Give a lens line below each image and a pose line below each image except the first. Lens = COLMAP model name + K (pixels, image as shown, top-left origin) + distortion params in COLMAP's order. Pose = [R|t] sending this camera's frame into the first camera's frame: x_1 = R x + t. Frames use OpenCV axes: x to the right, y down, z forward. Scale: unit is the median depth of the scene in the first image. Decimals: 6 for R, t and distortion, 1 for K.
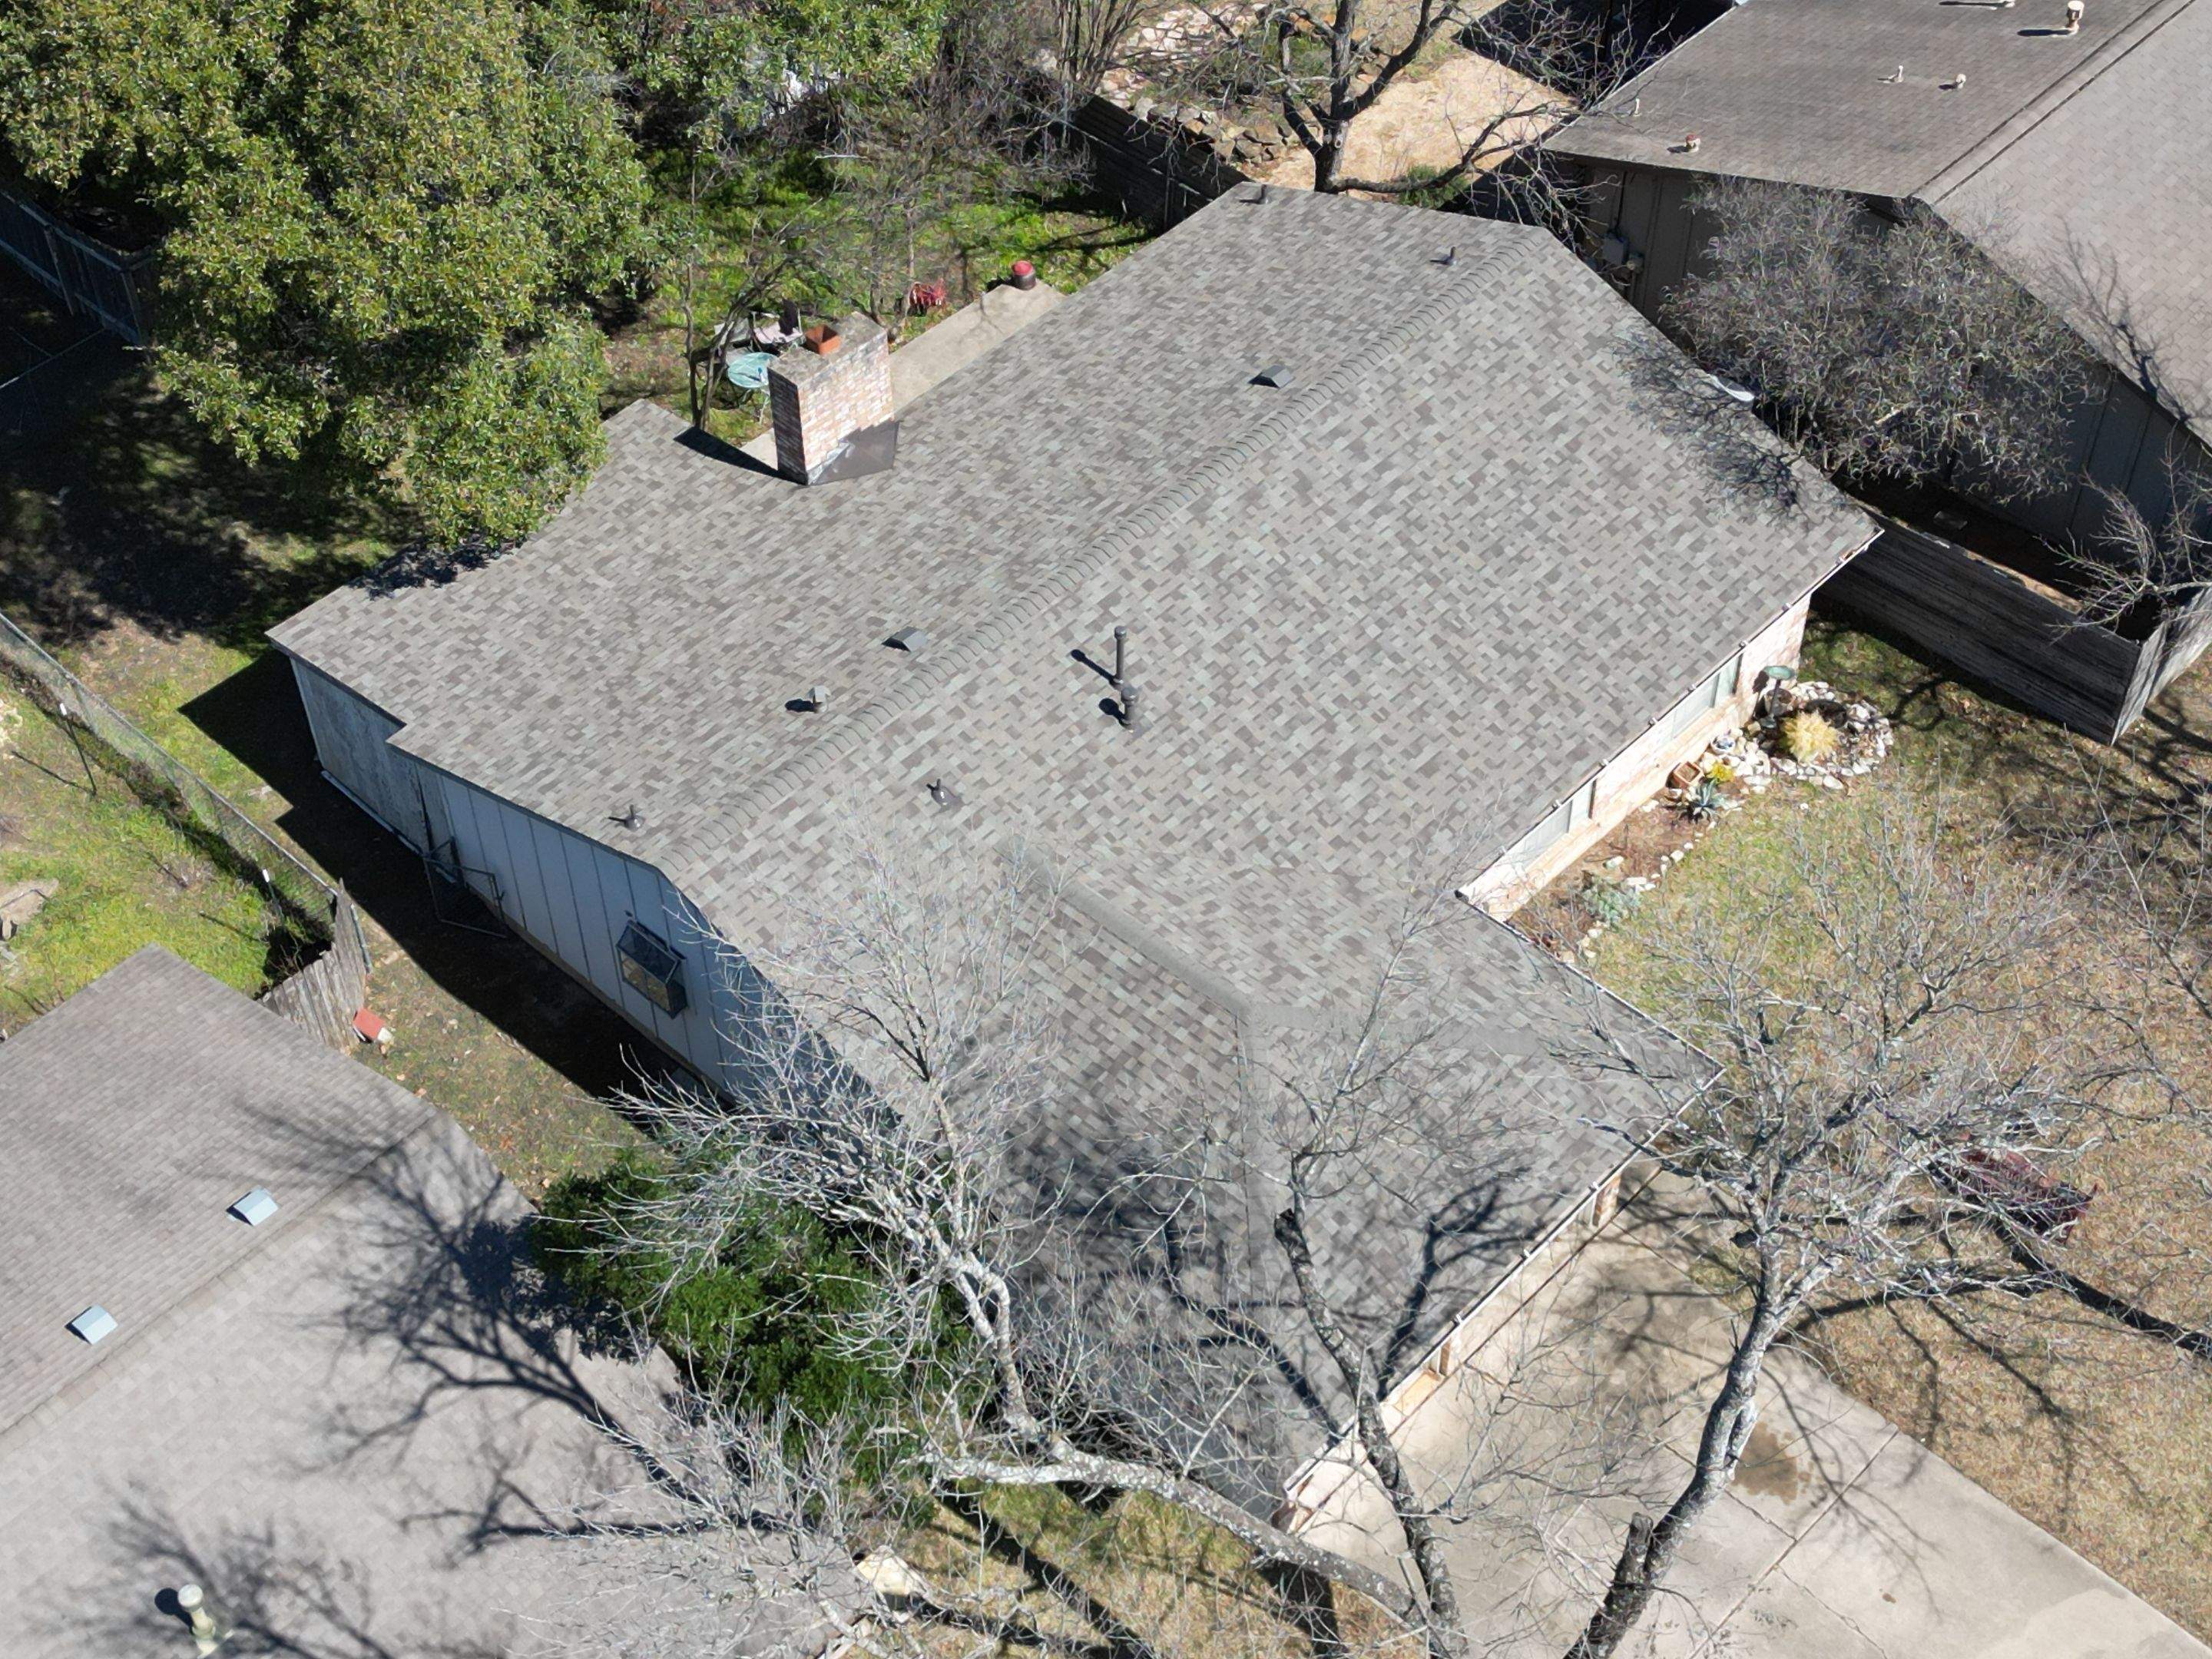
lens RADIAL K [[3061.5, 0, 1099.0], [0, 3061.5, 838.3], [0, 0, 1]] dist [0.183024, -0.530482]
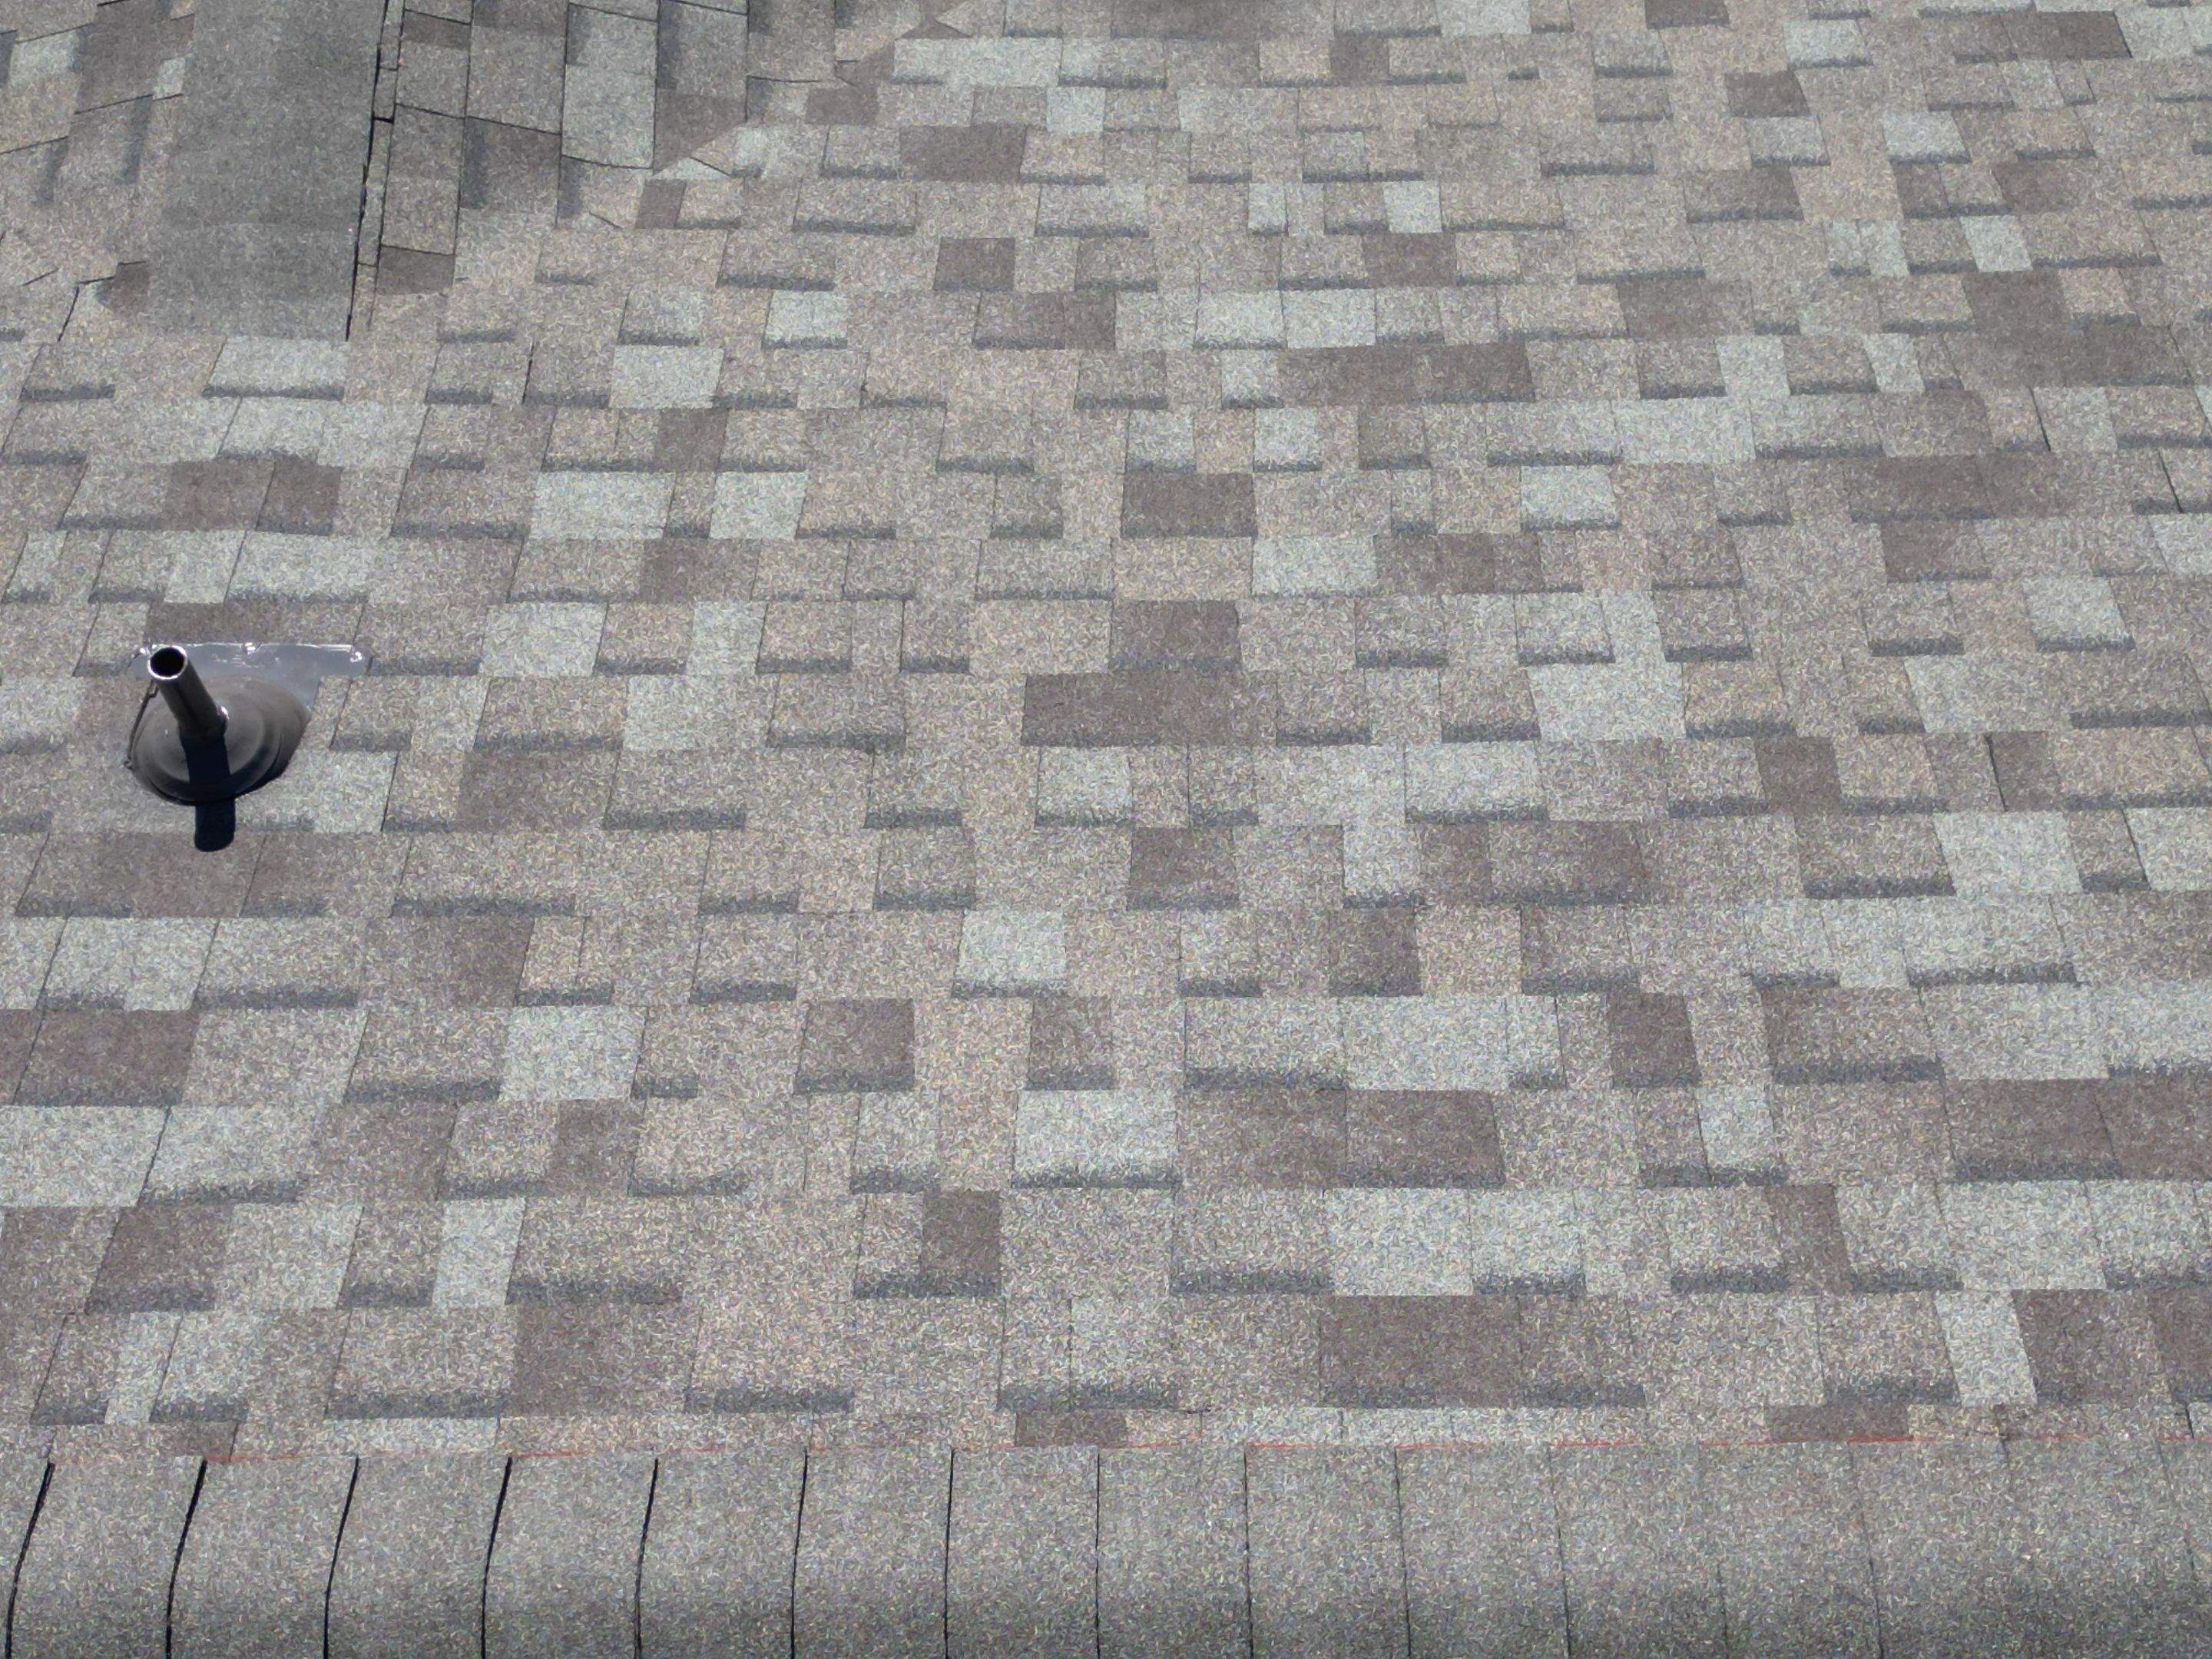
lens RADIAL K [[3061.5, 0, 1099.0], [0, 3061.5, 838.3], [0, 0, 1]] dist [0.183024, -0.530482]
pose [[-0.689339, -0.638540, 0.342166, -0.109001], [0.547126, -0.149307, 0.823626, -0.086101], [-0.474831, 0.754966, 0.452285, 0.882970]]
